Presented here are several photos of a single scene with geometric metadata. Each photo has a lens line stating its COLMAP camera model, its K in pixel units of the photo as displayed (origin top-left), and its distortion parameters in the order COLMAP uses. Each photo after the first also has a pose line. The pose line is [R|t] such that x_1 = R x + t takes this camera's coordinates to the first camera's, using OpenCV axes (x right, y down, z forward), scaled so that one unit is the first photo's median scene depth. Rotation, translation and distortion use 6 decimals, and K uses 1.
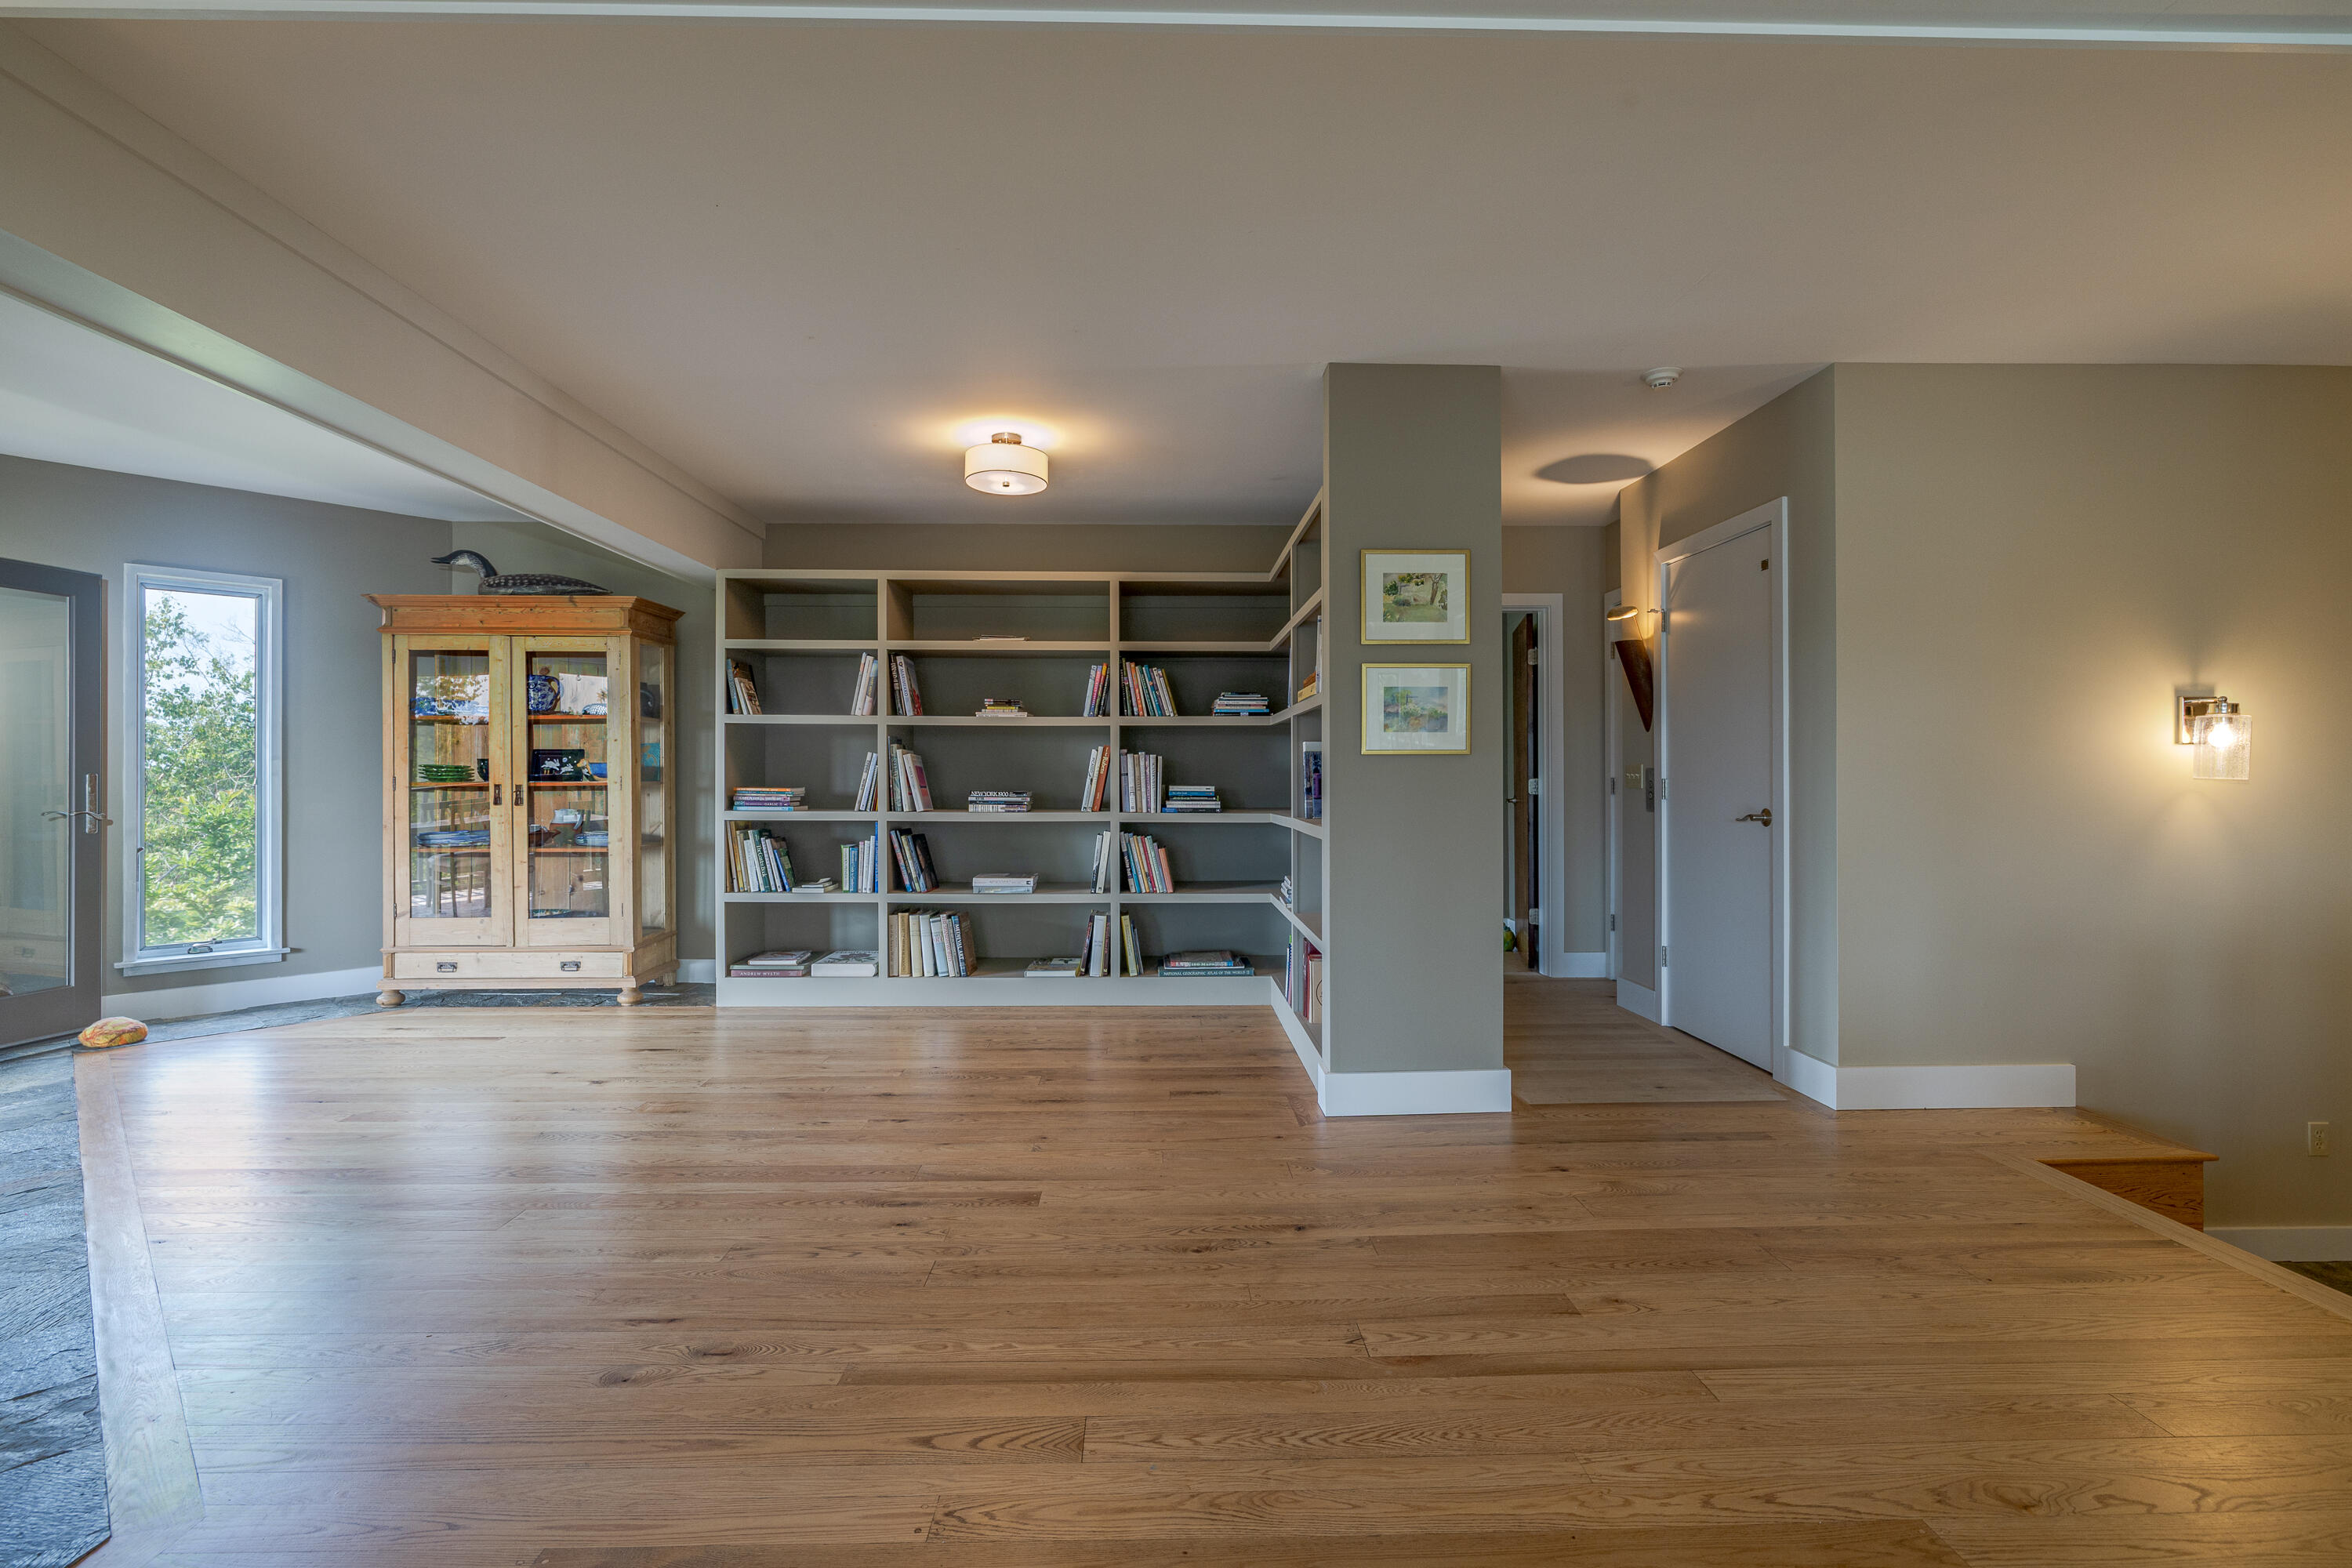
lens RADIAL K [[1049.1, 0, 1160.8], [0, 1049.1, 769.5], [0, 0, 1]] dist [-0.008042, 0.001049]
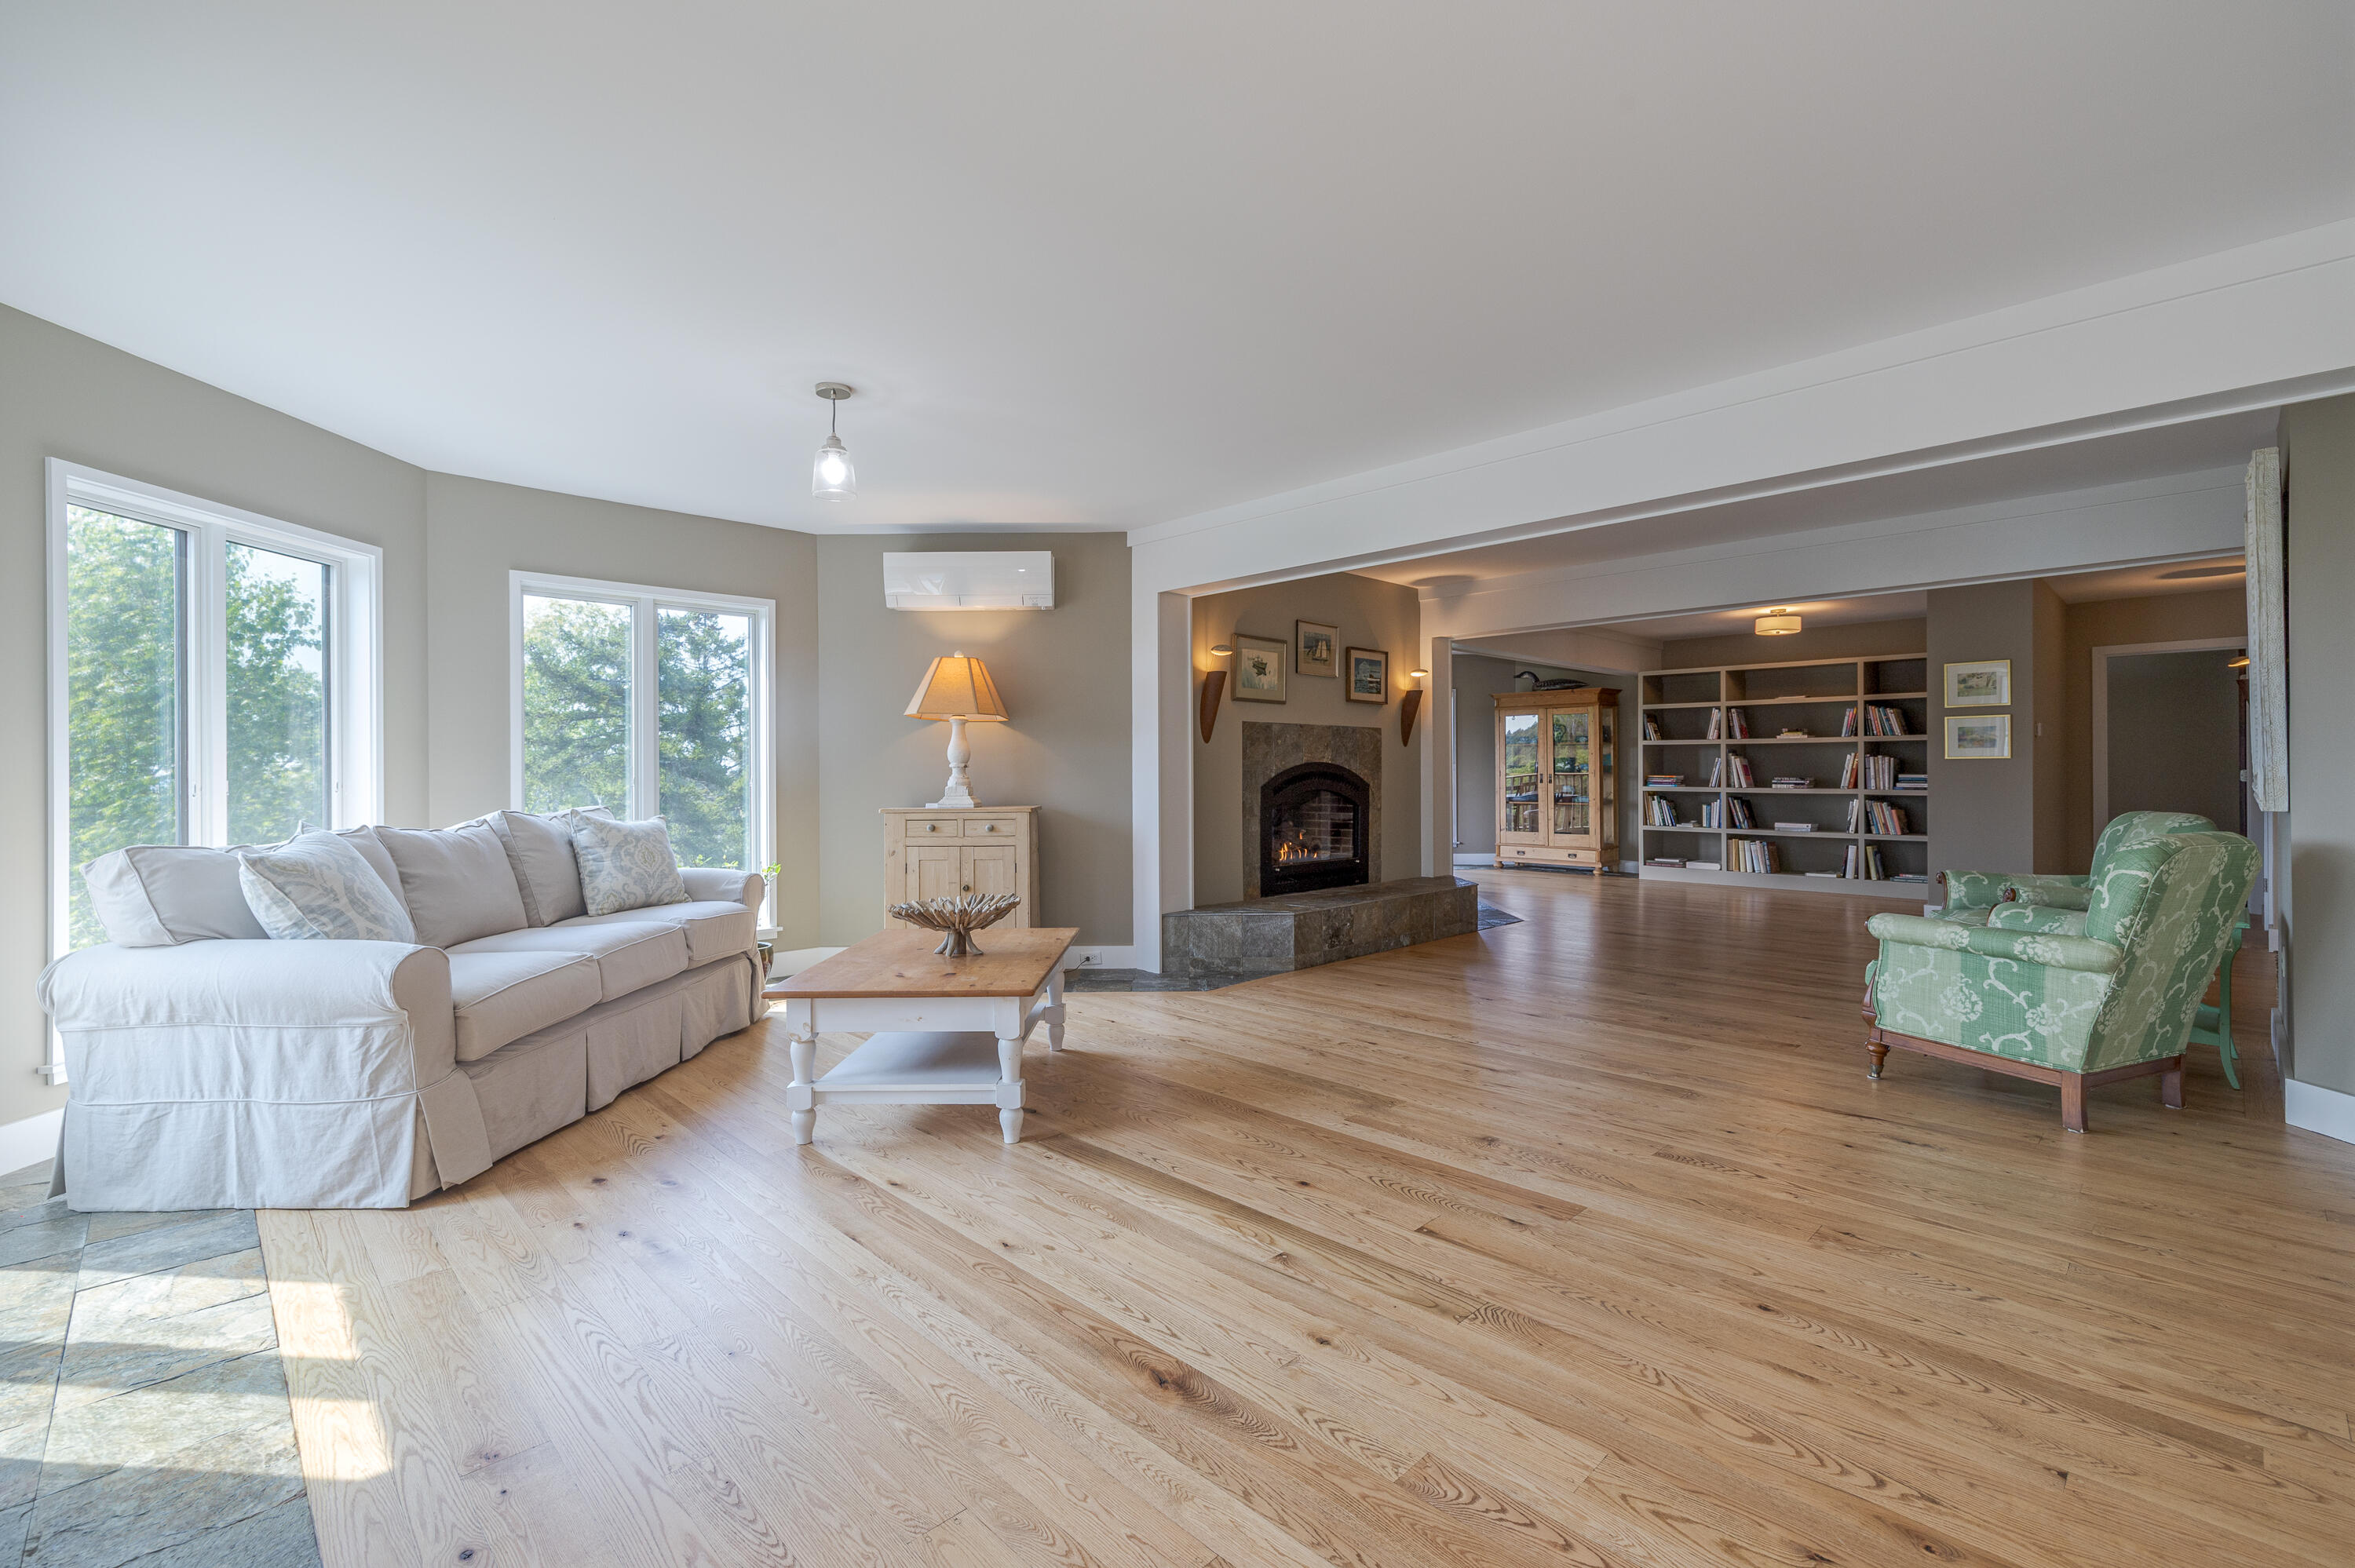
lens RADIAL K [[1013.1, 0, 1183.4], [0, 1013.1, 776.6], [0, 0, 1]] dist [0.007039, -0.000542]
pose [[0.686973, -0.000258, -0.726683, 0.430103], [0.009541, 0.999917, 0.008664, -0.007180], [0.726620, -0.012886, 0.686919, -1.069875]]
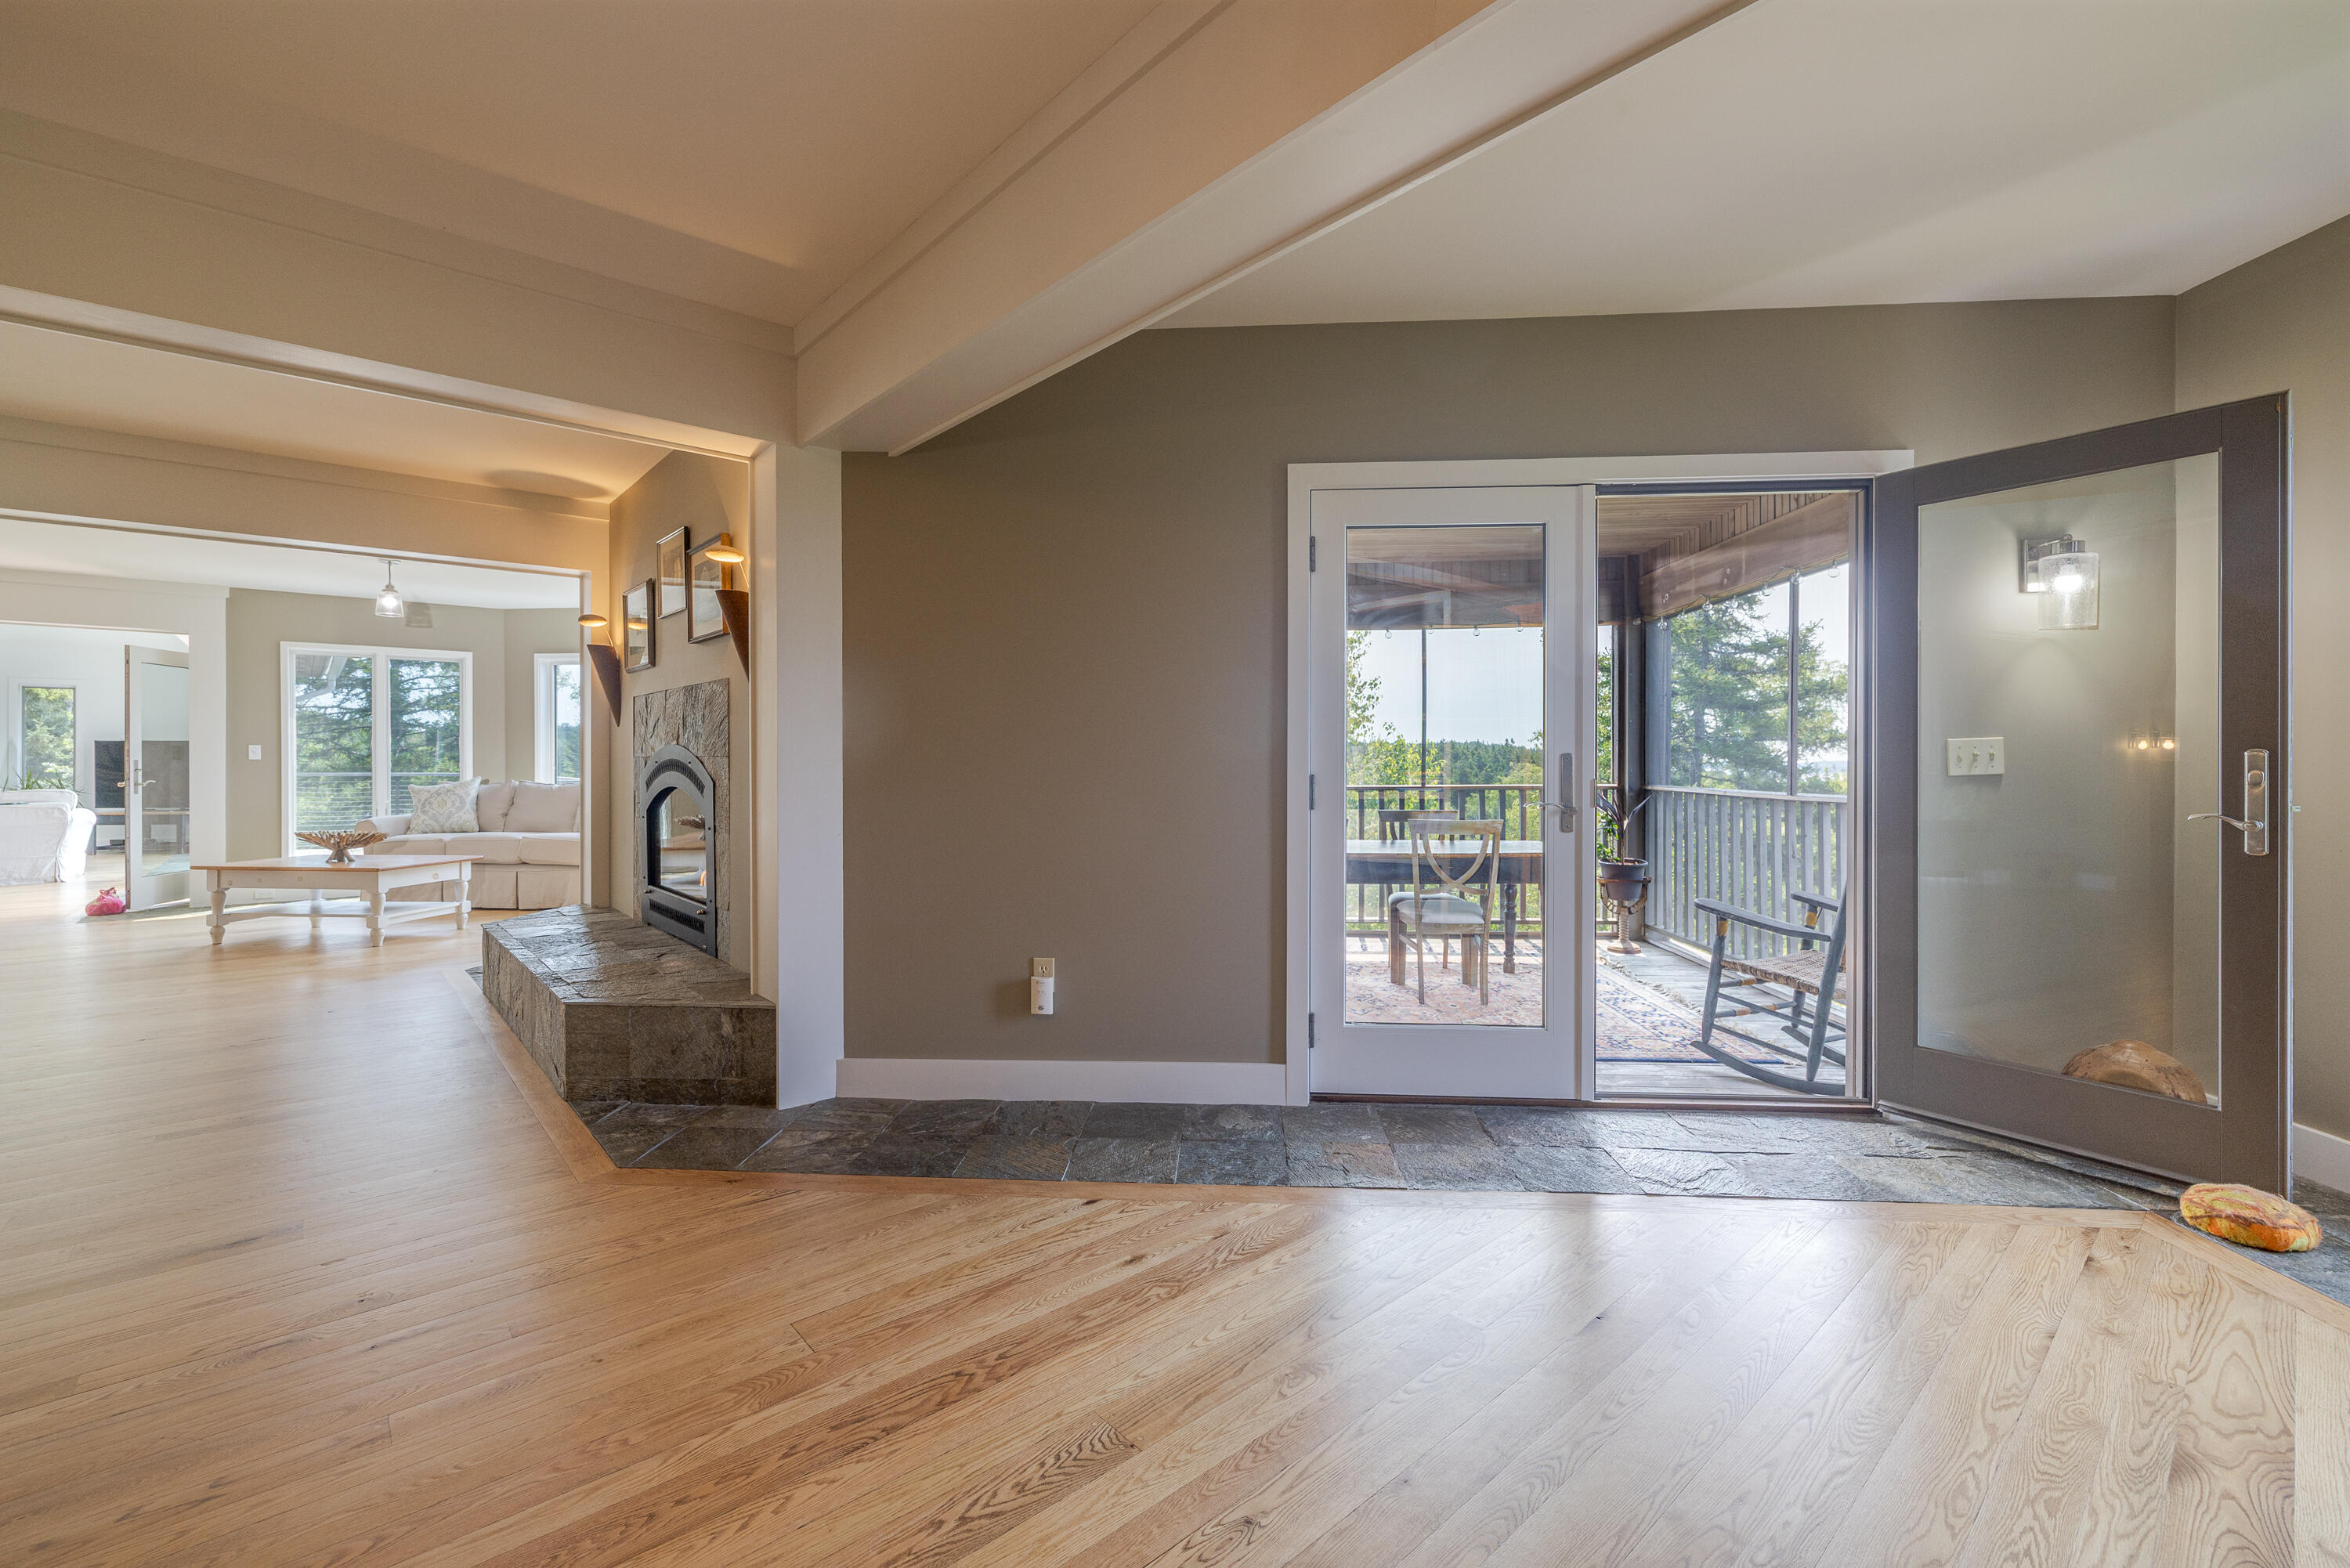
lens RADIAL K [[1011.0, 0, 1180.9], [0, 1011.0, 776.5], [0, 0, 1]] dist [0.007039, -0.000542]
pose [[-0.778345, 0.011228, -0.627736, -0.195844], [0.005396, 0.999923, 0.011194, 0.006904], [0.627813, 0.005325, -0.778346, 0.903453]]
